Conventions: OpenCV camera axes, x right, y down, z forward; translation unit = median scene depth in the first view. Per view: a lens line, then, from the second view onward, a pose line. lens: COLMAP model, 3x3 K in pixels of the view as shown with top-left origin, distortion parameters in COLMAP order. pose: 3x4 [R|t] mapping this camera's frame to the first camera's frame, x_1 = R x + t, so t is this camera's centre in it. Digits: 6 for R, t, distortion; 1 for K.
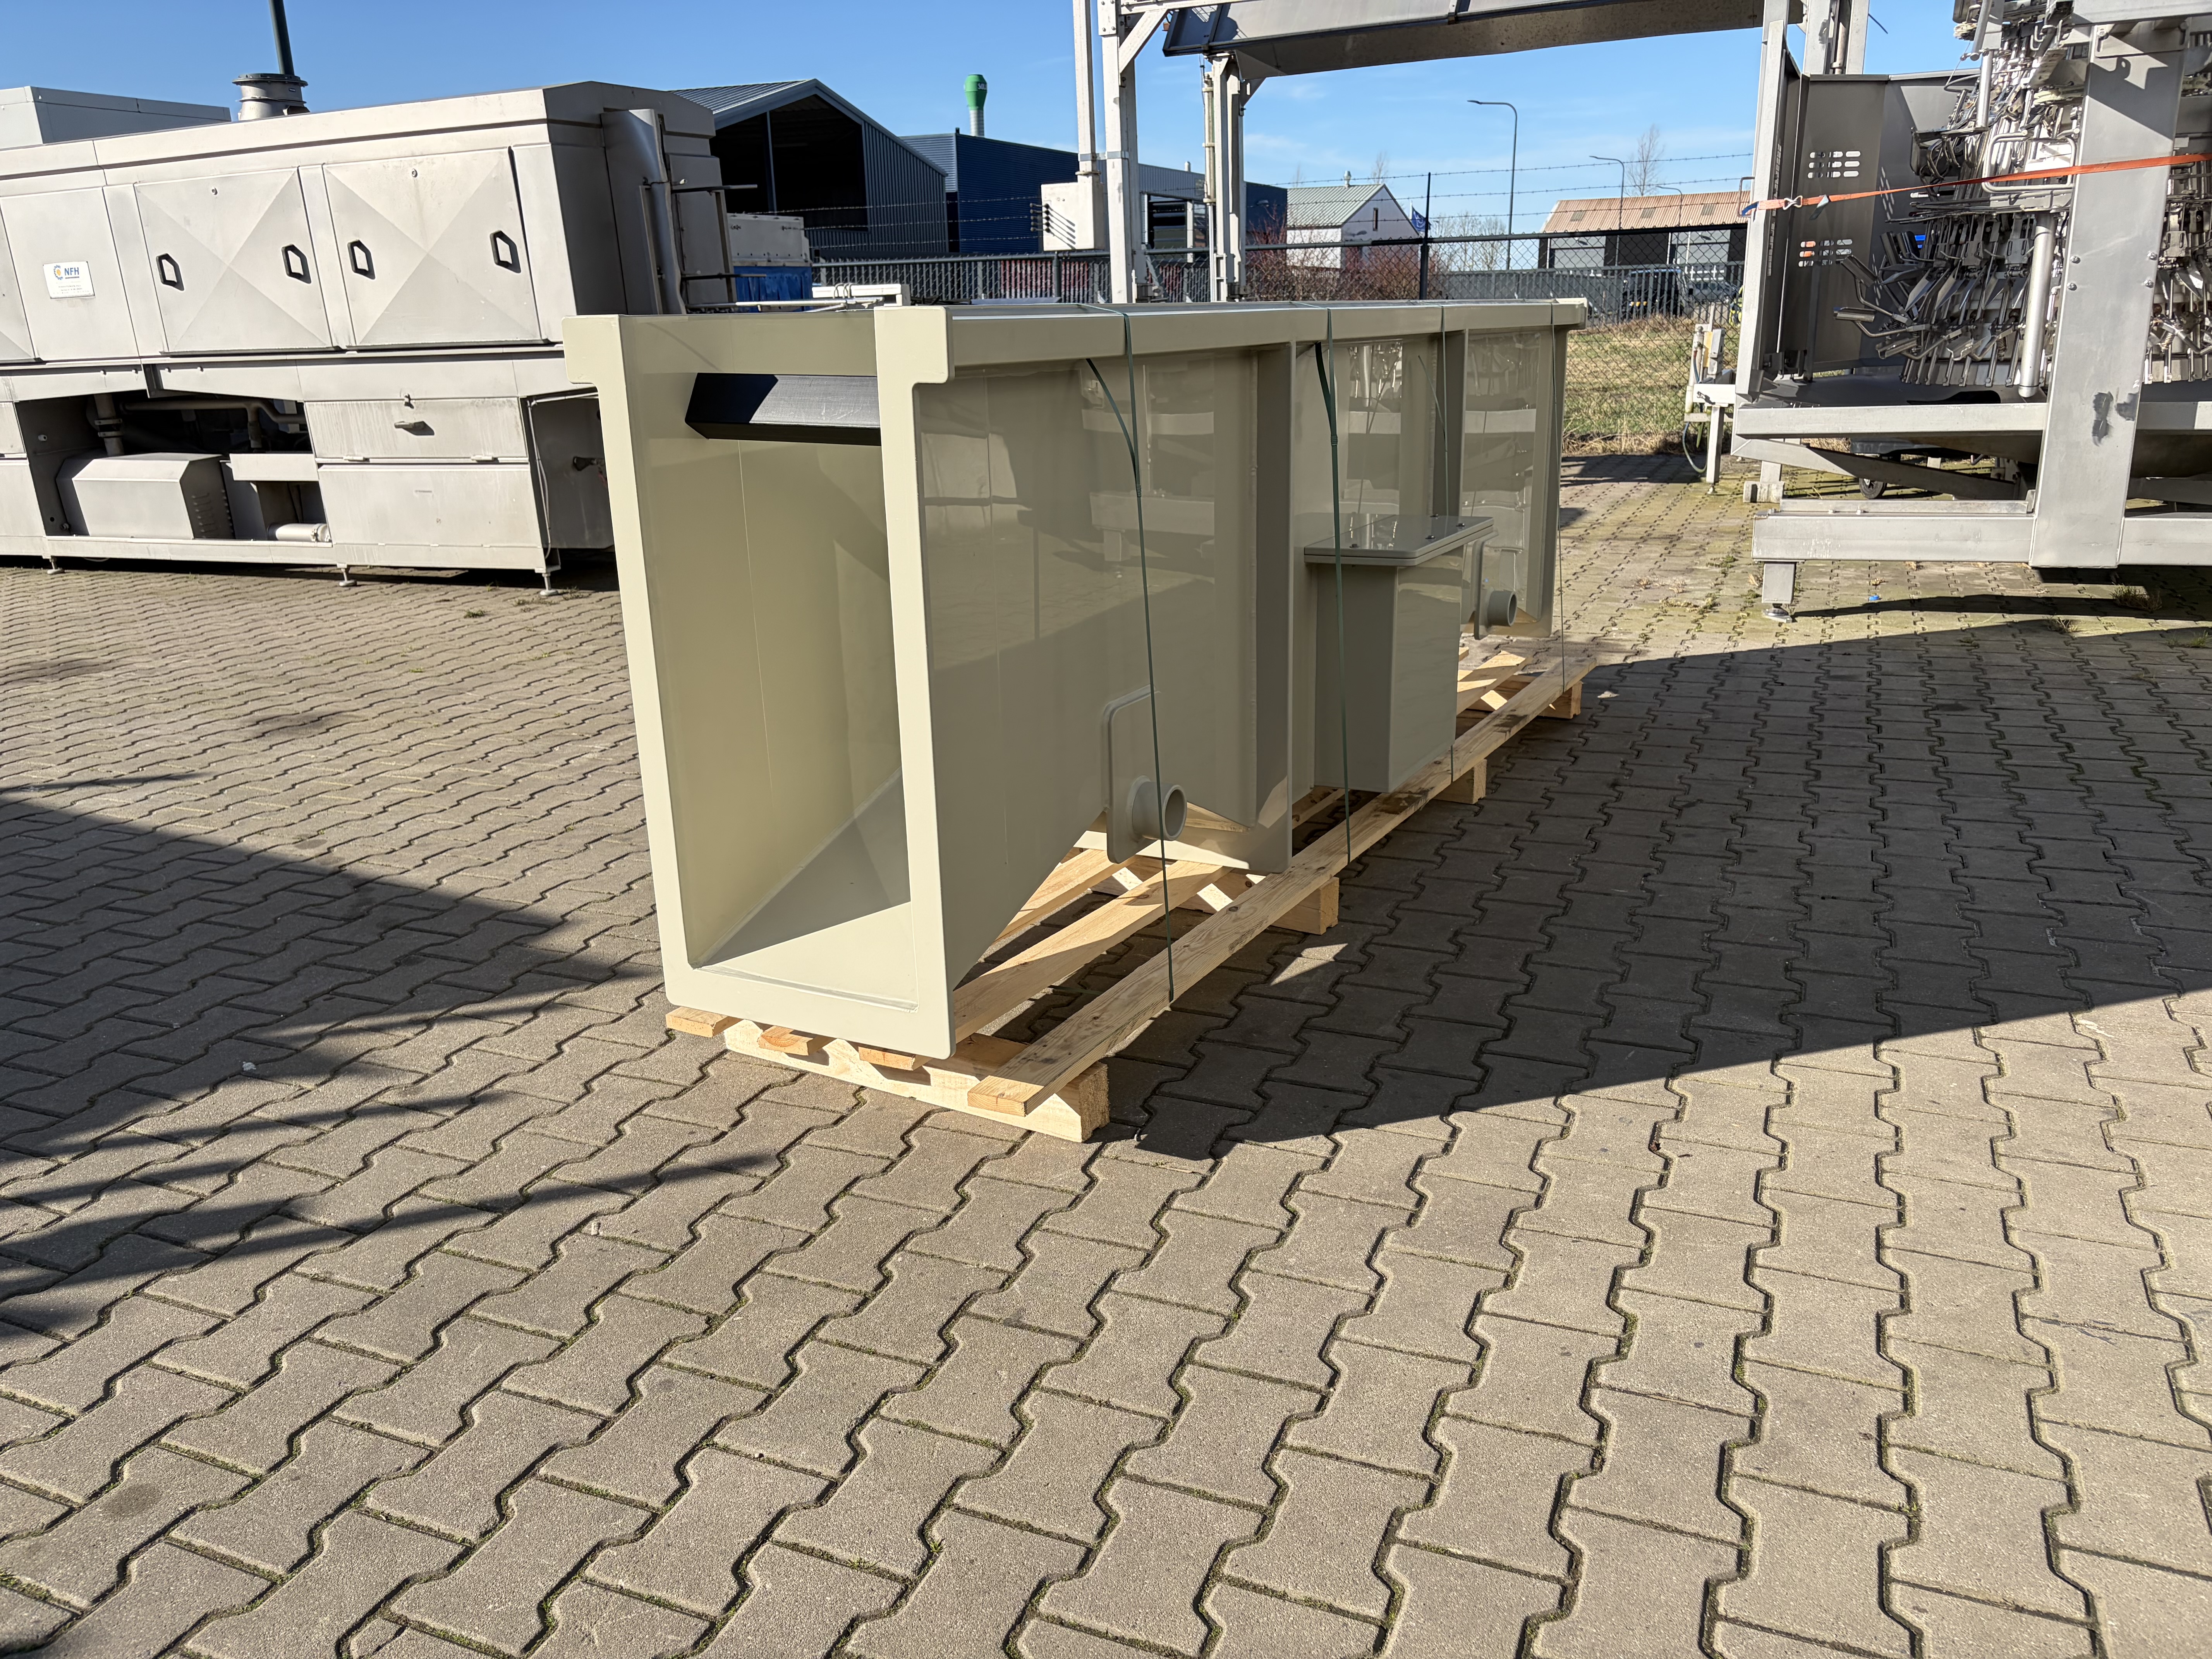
lens RADIAL K [[1650.7, 0, 1102.4], [0, 1650.7, 834.9], [0, 0, 1]] dist [0.020449, -0.014606]
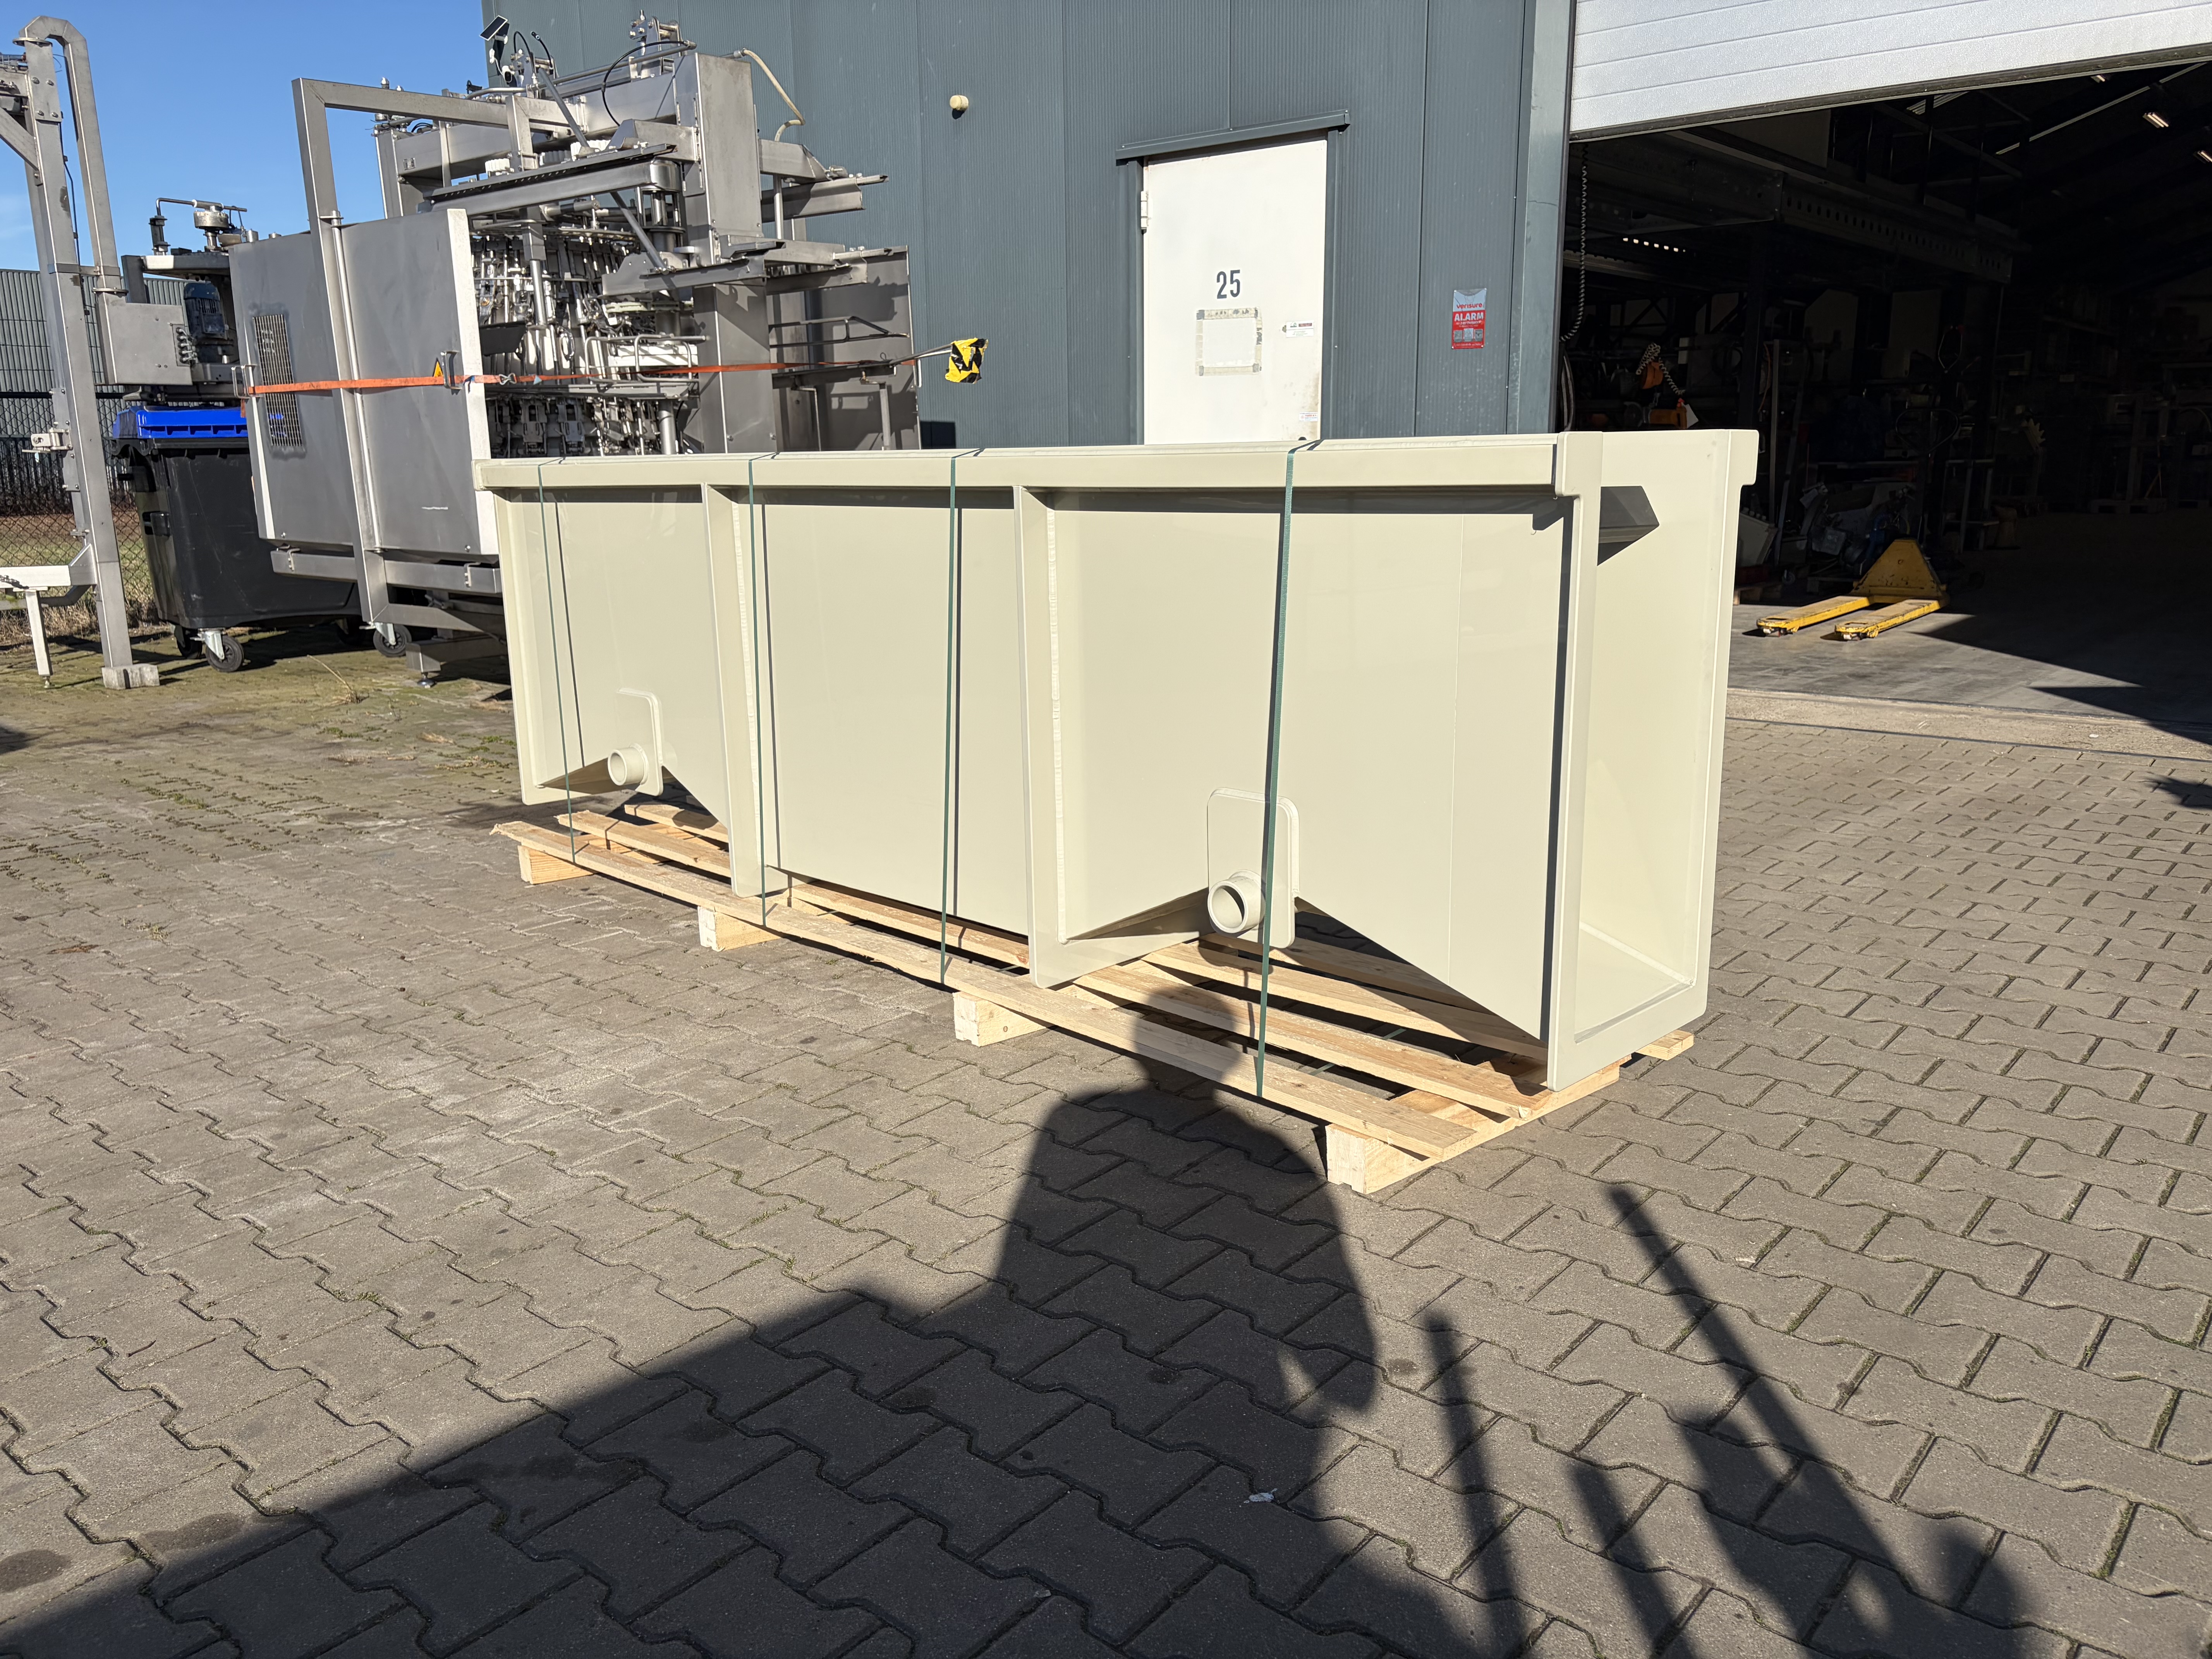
lens RADIAL K [[1650.7, 0, 1110.4], [0, 1650.7, 830.7], [0, 0, 1]] dist [0.020449, -0.014606]
pose [[0.301876, -0.196095, 0.932962, -0.419292], [0.297541, 0.949113, 0.103215, -0.079464], [-0.905726, 0.246436, 0.344861, 0.281858]]
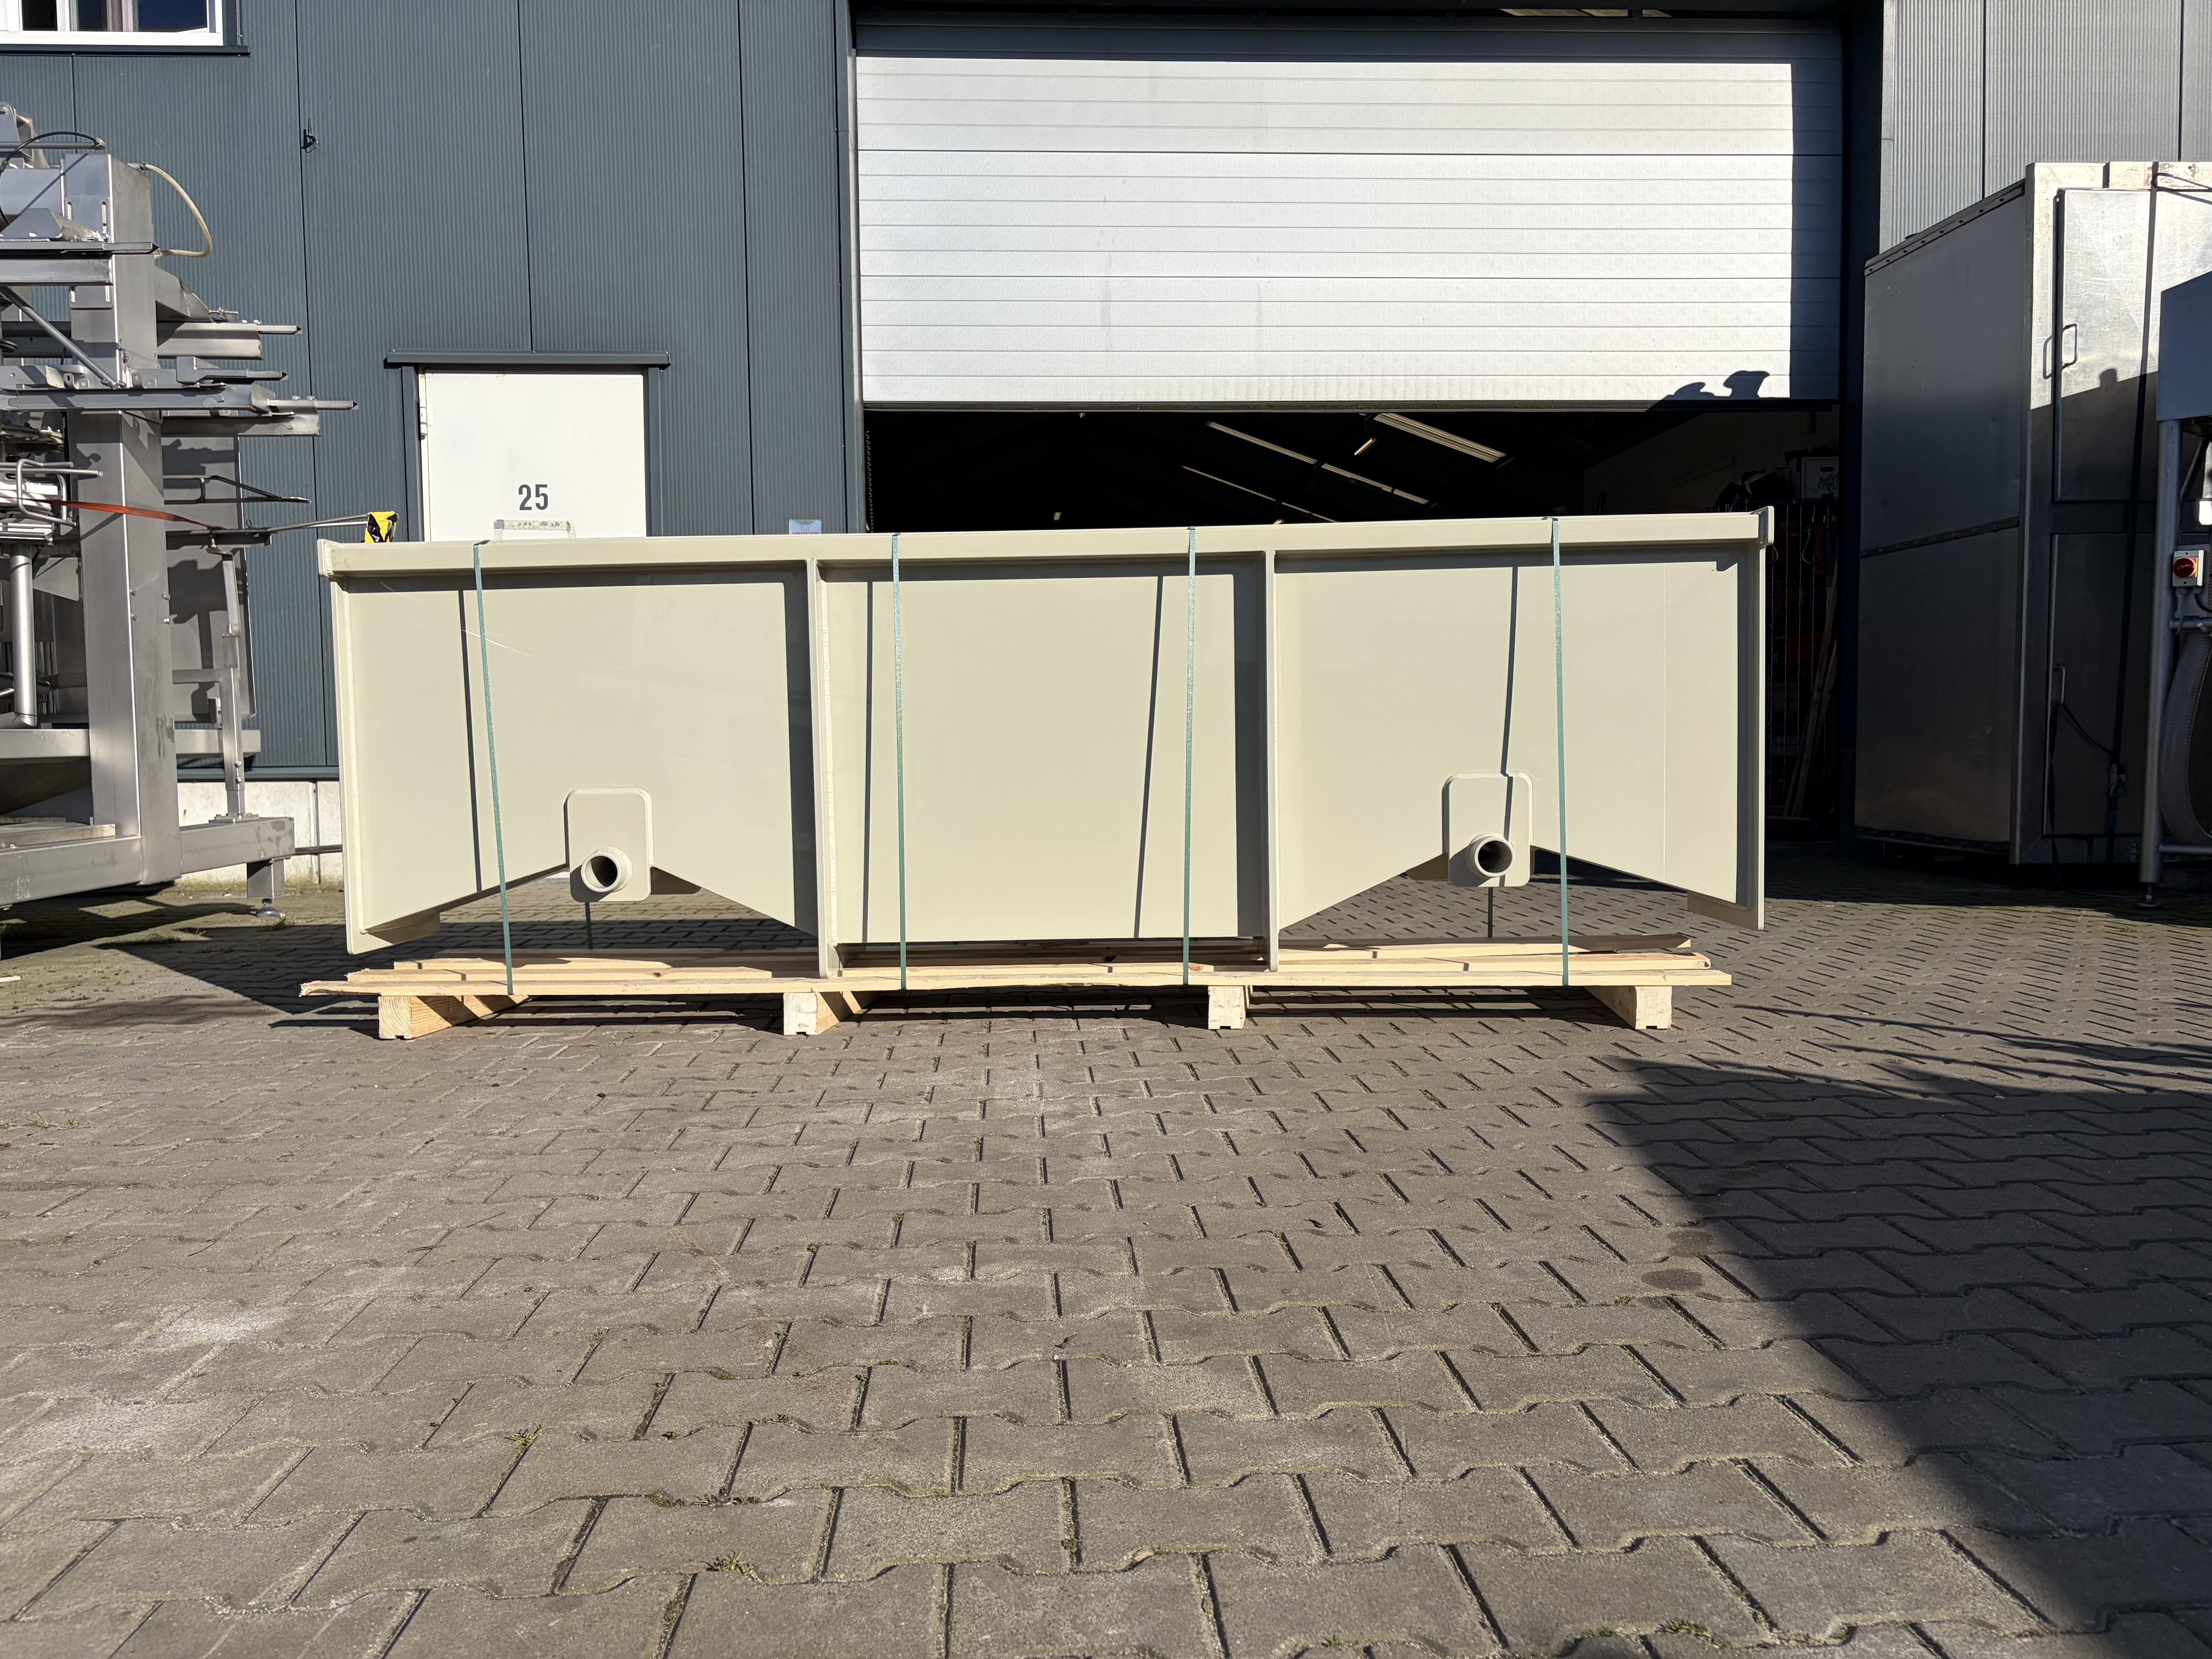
lens RADIAL K [[1650.7, 0, 1109.1], [0, 1650.7, 840.4], [0, 0, 1]] dist [0.020449, -0.014606]
pose [[-0.430816, -0.019866, 0.902221, -0.467532], [0.296827, 0.941011, 0.162457, -0.139626], [-0.852227, 0.337793, -0.399506, 0.708360]]
